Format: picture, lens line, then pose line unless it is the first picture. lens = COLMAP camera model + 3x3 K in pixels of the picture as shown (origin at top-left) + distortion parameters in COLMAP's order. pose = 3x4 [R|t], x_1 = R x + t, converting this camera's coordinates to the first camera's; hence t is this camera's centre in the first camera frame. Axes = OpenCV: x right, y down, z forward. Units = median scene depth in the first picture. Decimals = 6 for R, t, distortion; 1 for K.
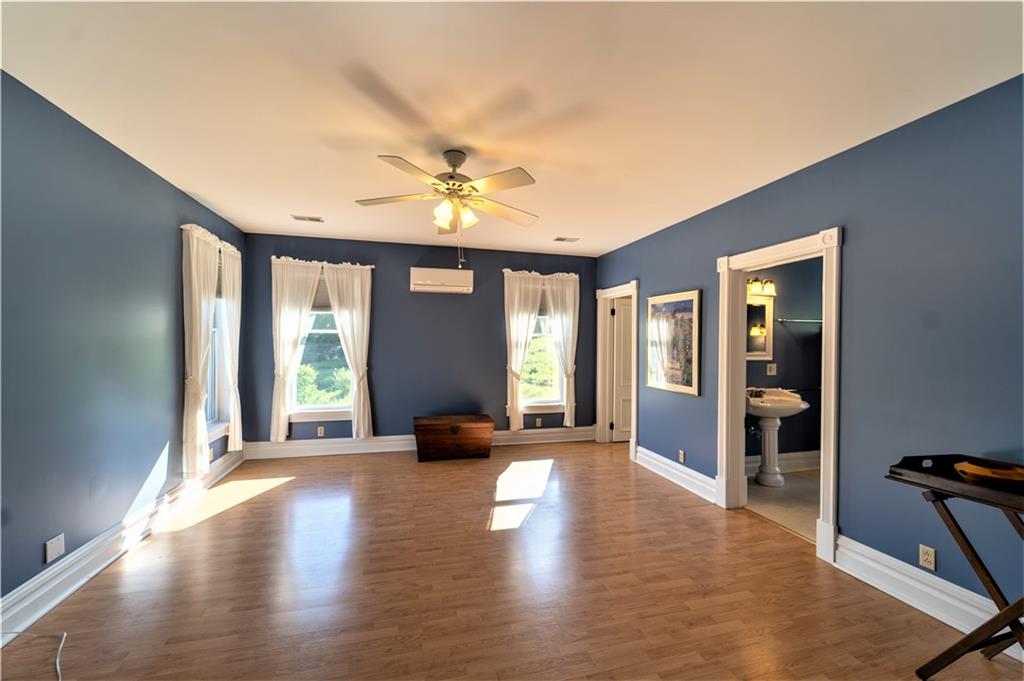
lens RADIAL K [[418.2, 0, 510.3], [0, 418.2, 341.3], [0, 0, 1]] dist [0.000501, 0.000016]
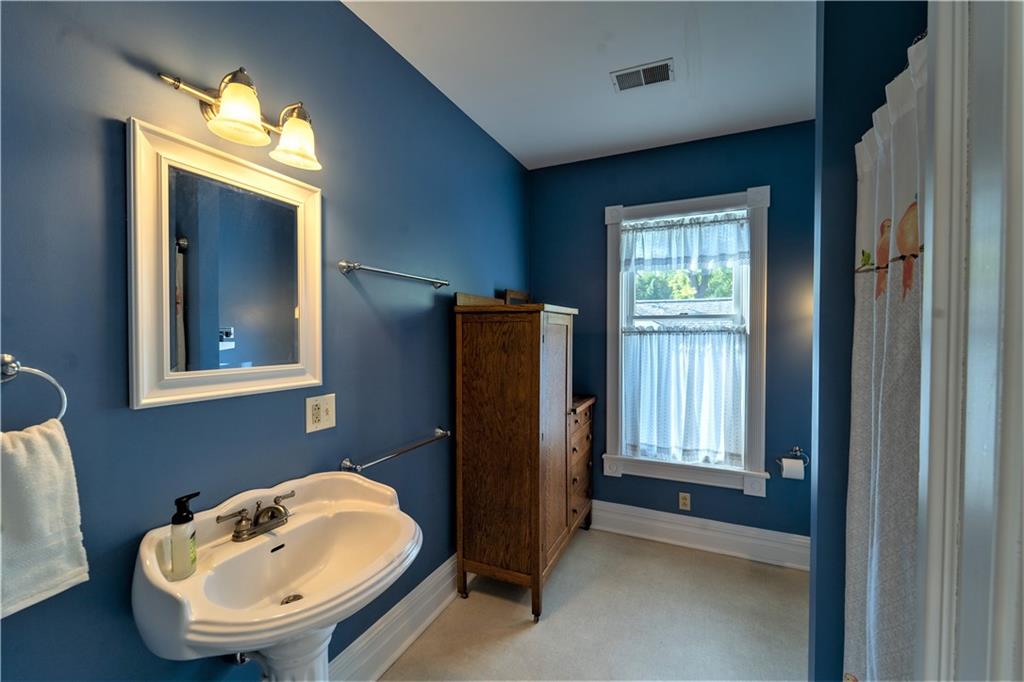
lens RADIAL K [[418.6, 0, 514.0], [0, 418.6, 340.7], [0, 0, 1]] dist [-0.002288, -0.000560]
pose [[0.648295, -0.020201, 0.761122, 0.474994], [0.005062, 0.999740, 0.022222, 0.004141], [-0.761373, -0.010554, 0.648228, 0.673005]]
